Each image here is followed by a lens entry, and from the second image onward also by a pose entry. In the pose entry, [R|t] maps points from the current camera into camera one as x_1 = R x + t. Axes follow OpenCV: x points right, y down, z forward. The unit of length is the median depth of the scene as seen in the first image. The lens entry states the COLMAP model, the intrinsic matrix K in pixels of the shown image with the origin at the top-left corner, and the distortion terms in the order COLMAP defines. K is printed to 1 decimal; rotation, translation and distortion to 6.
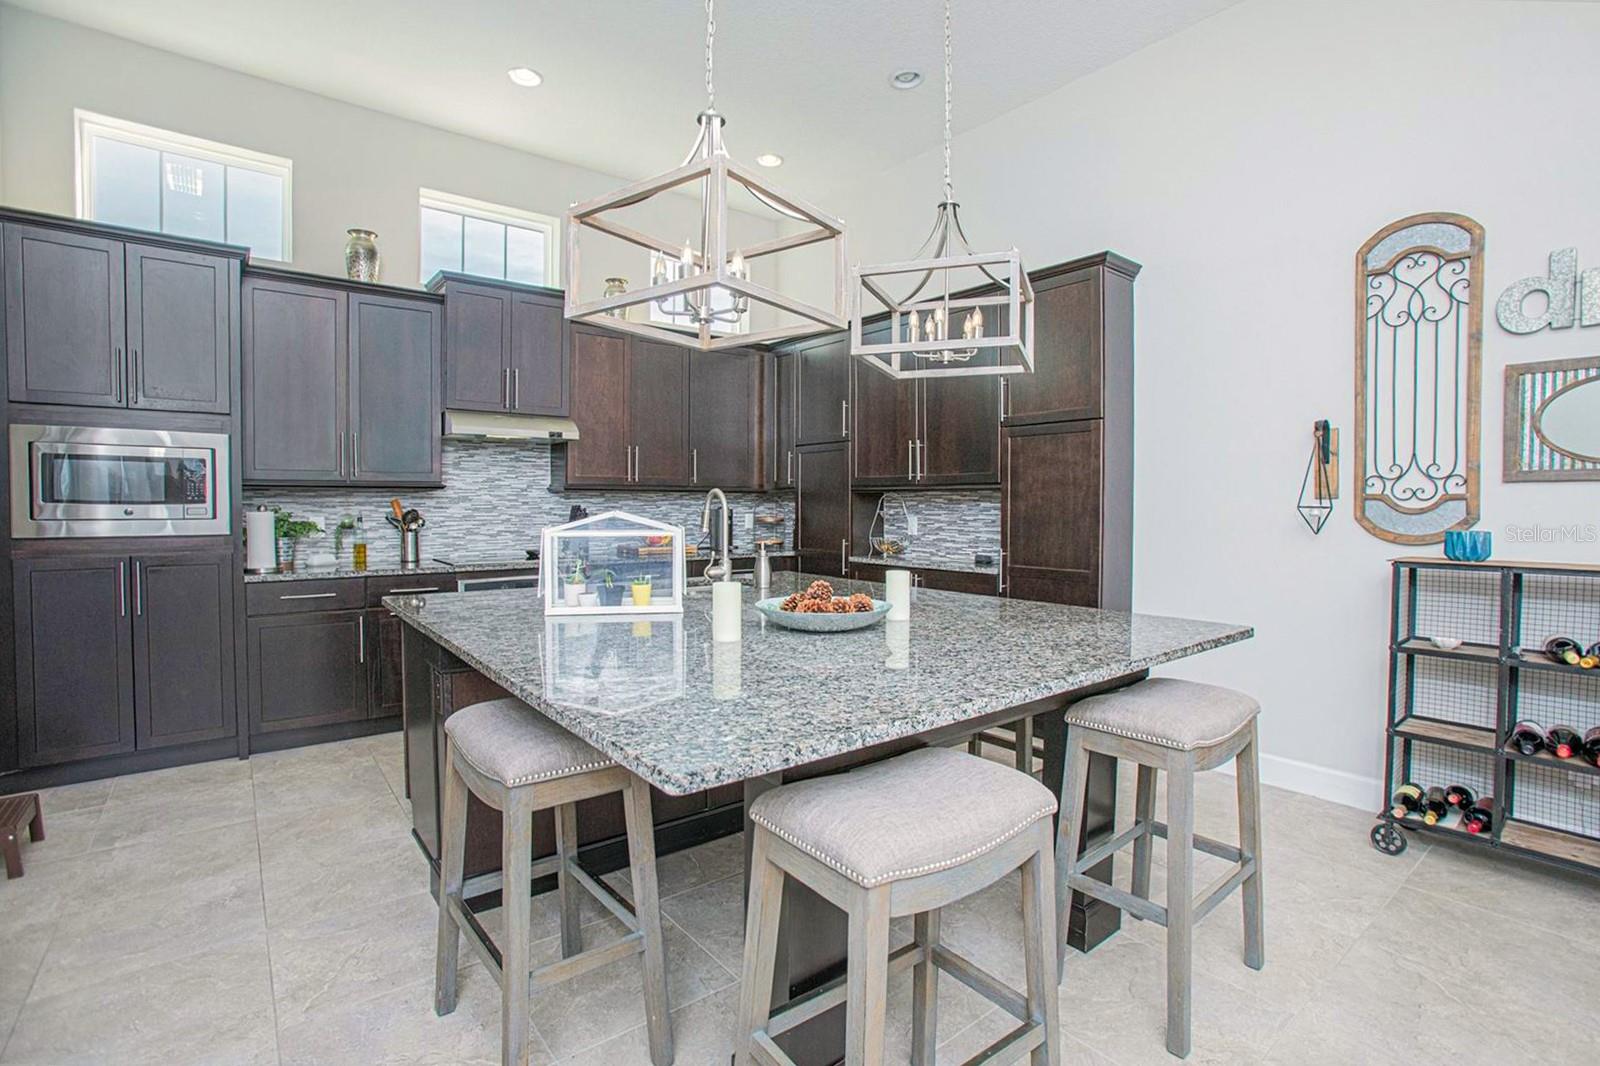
lens RADIAL K [[770.1, 0, 800.0], [0, 770.1, 533.0], [0, 0, 1]] dist [-0.054102, 0.000187]
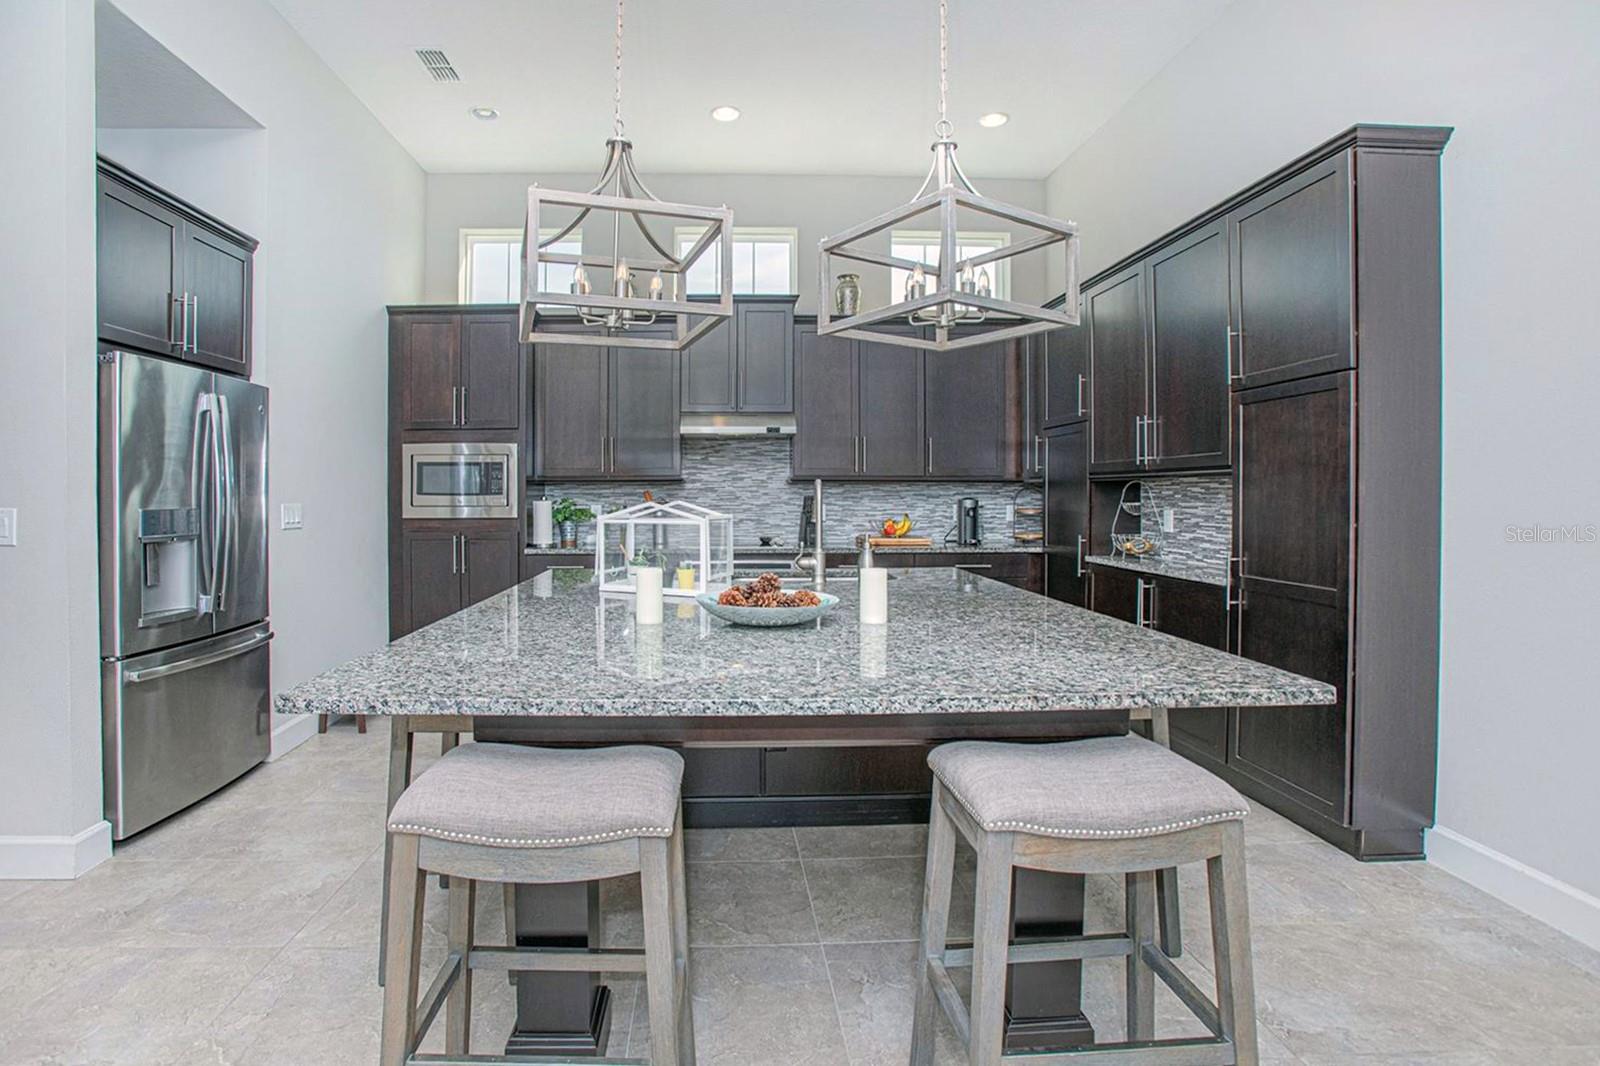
lens RADIAL K [[794.6, 0, 792.1], [0, 794.6, 511.3], [0, 0, 1]] dist [-0.110361, 0.066723]
pose [[0.797184, 0.009323, -0.603665, 0.384986], [-0.020294, 0.999730, -0.011360, -0.002674], [0.603396, 0.021307, 0.797157, 0.135805]]
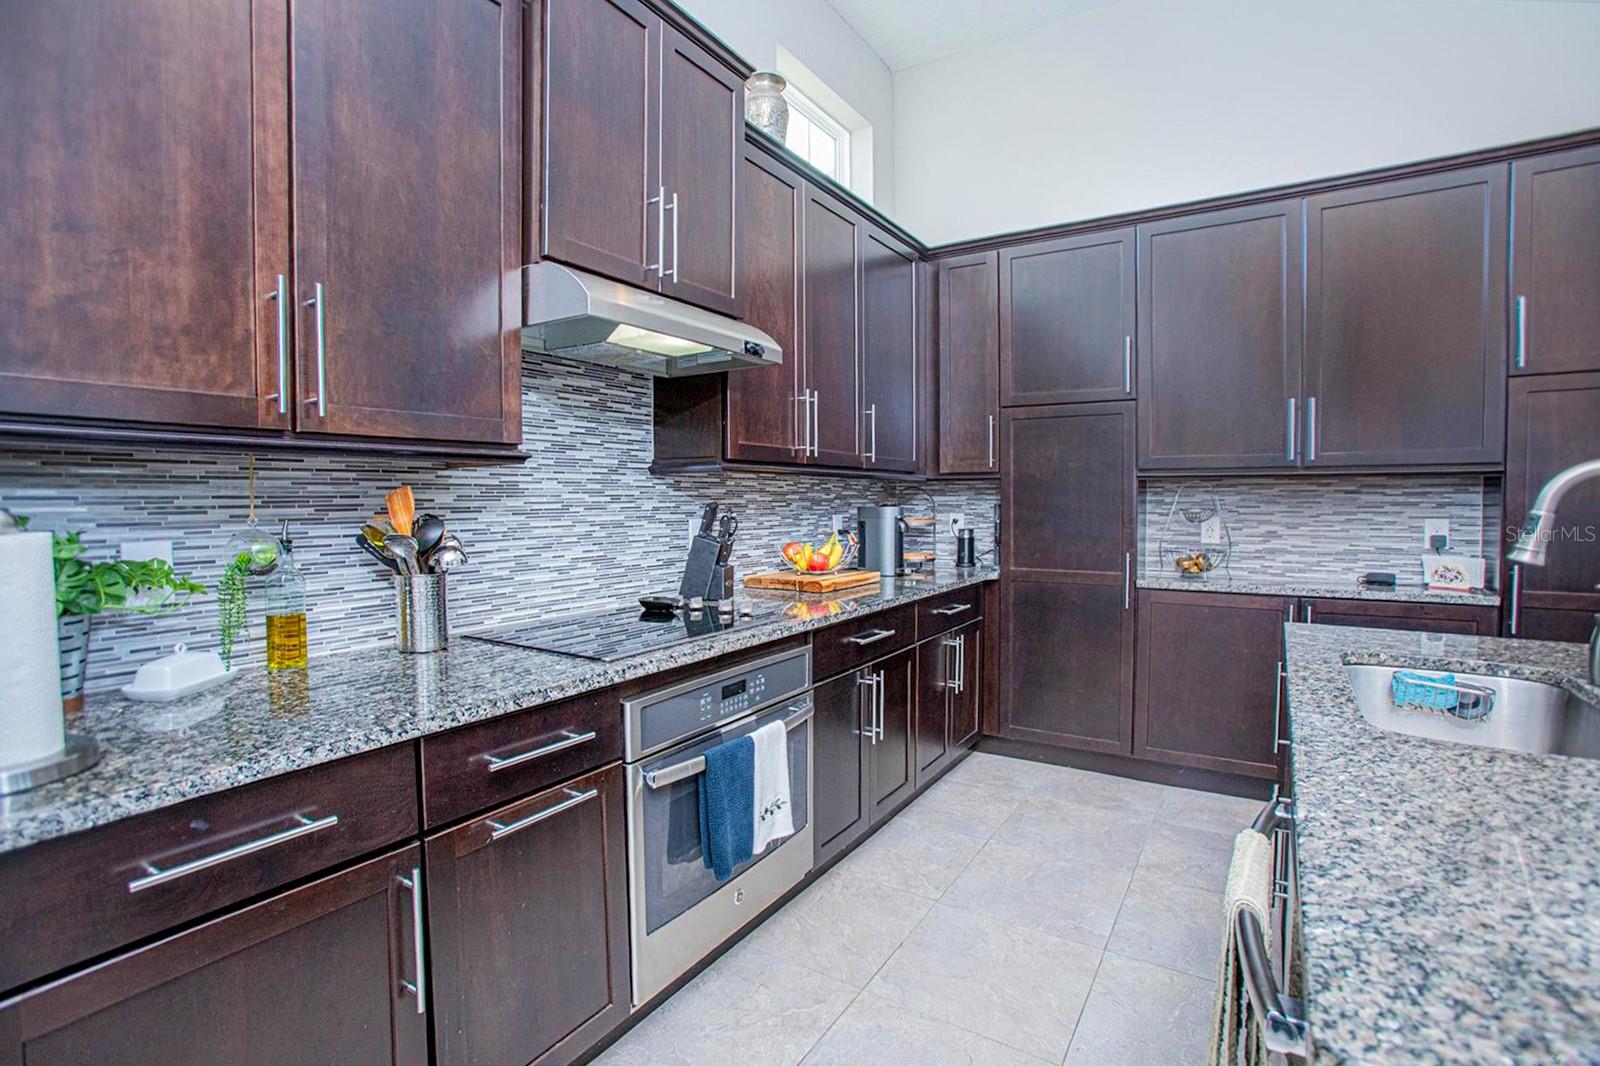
lens RADIAL K [[770.1, 0, 800.0], [0, 770.1, 533.0], [0, 0, 1]] dist [-0.054102, 0.000187]
pose [[0.947228, -0.019445, 0.319971, -0.440974], [0.017996, 0.999810, 0.007486, -0.020757], [-0.320056, -0.001332, 0.947398, 0.555988]]
